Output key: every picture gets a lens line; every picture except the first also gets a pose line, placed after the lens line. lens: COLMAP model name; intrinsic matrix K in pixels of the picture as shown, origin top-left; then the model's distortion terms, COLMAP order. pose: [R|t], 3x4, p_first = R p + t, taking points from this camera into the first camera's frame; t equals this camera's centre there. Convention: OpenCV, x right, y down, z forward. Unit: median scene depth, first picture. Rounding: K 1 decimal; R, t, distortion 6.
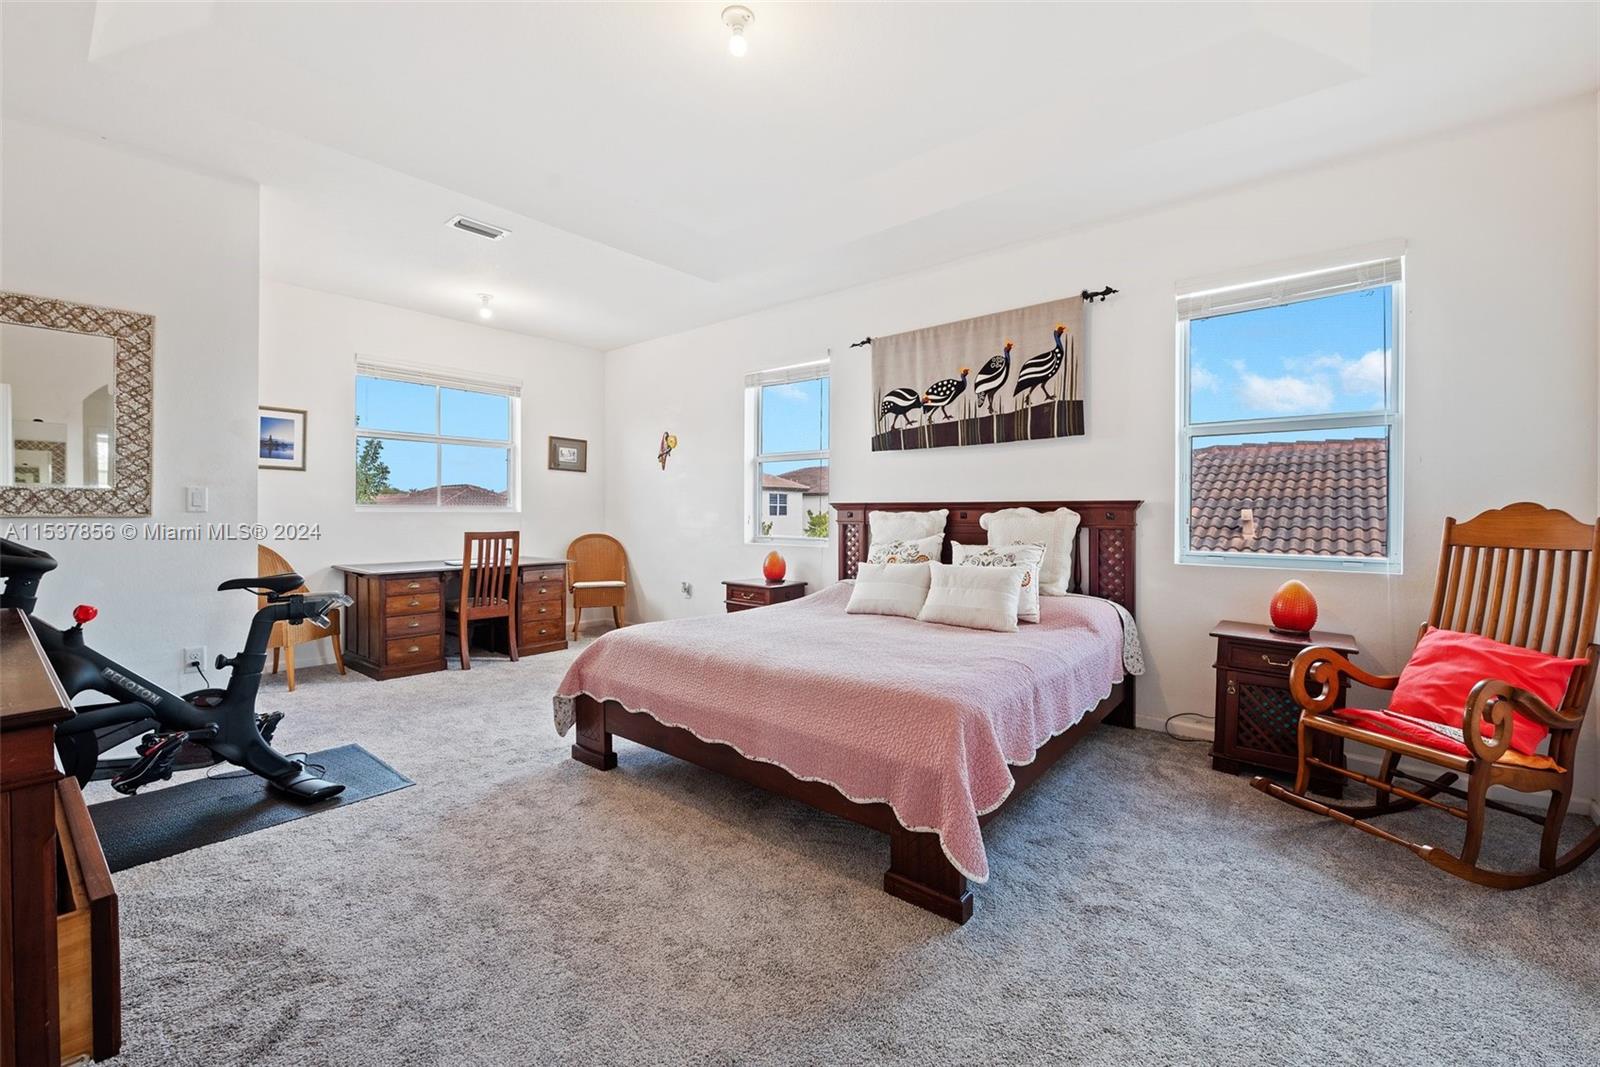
lens RADIAL K [[643.1, 0, 821.7], [0, 643.1, 512.1], [0, 0, 1]] dist [-0.002854, -0.000844]
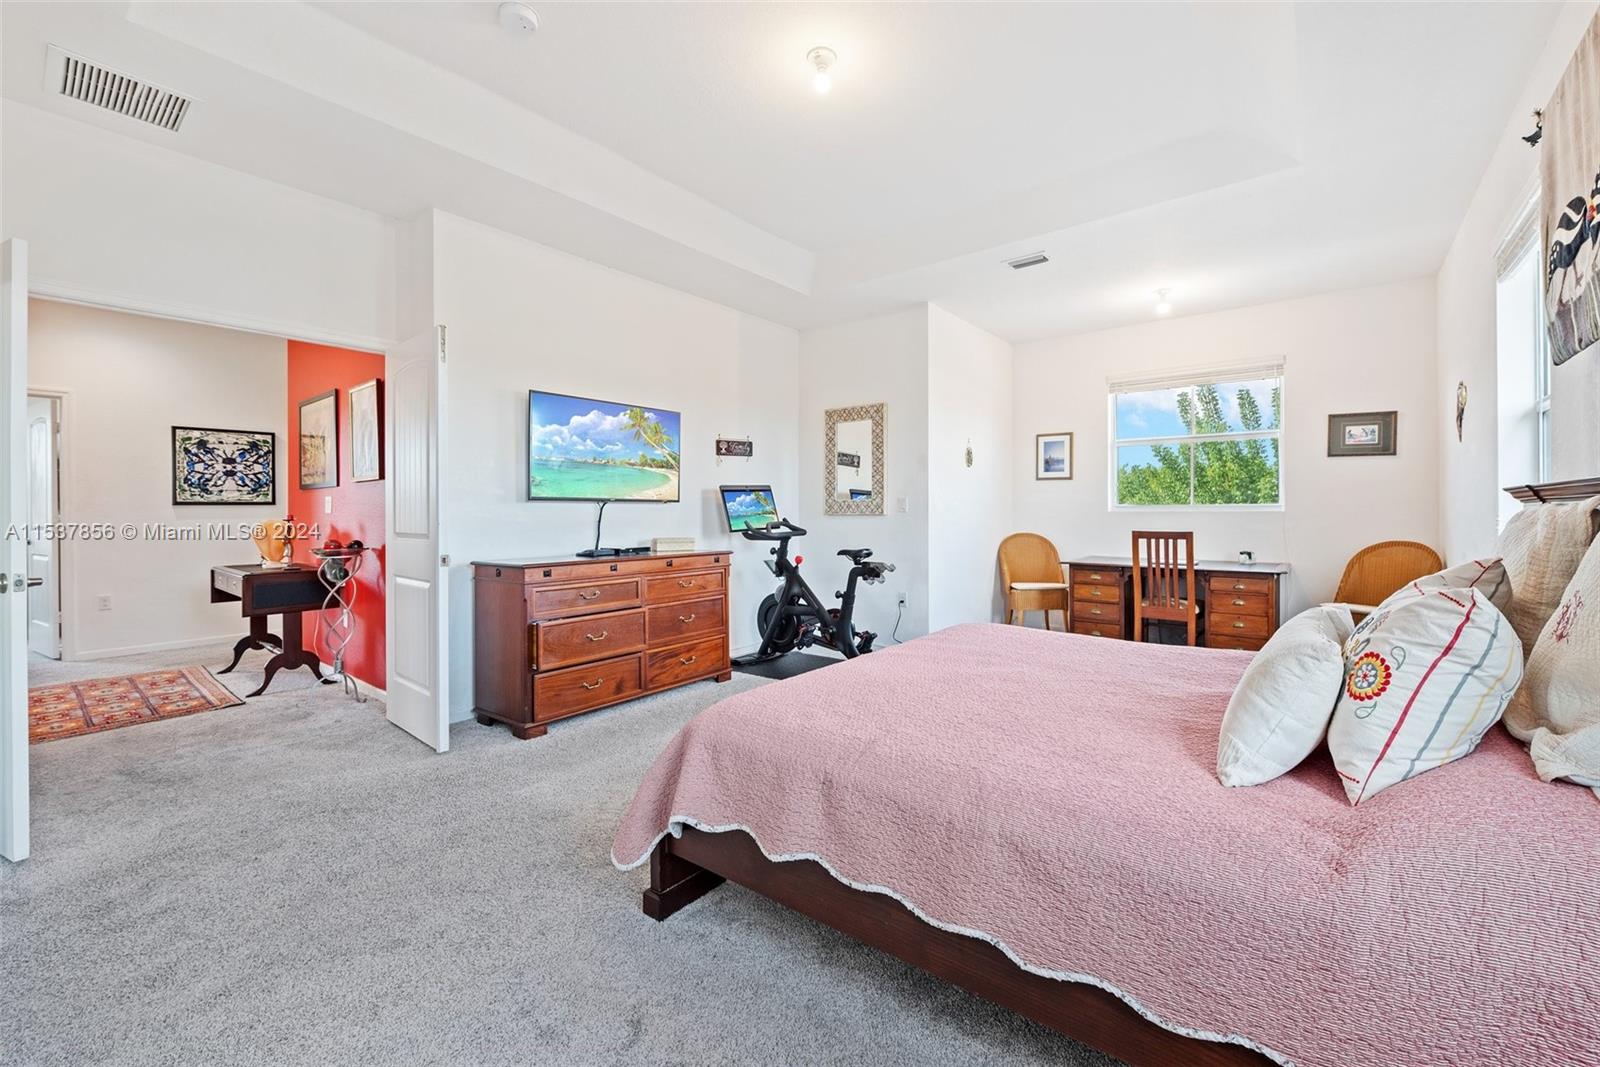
lens RADIAL K [[643.1, 0, 806.2], [0, 643.1, 522.7], [0, 0, 1]] dist [-0.002854, -0.000844]
pose [[0.033363, 0.012348, -0.999367, 0.460407], [0.003104, 0.999918, 0.012459, 0.003575], [0.999438, -0.003517, 0.033322, 0.442050]]
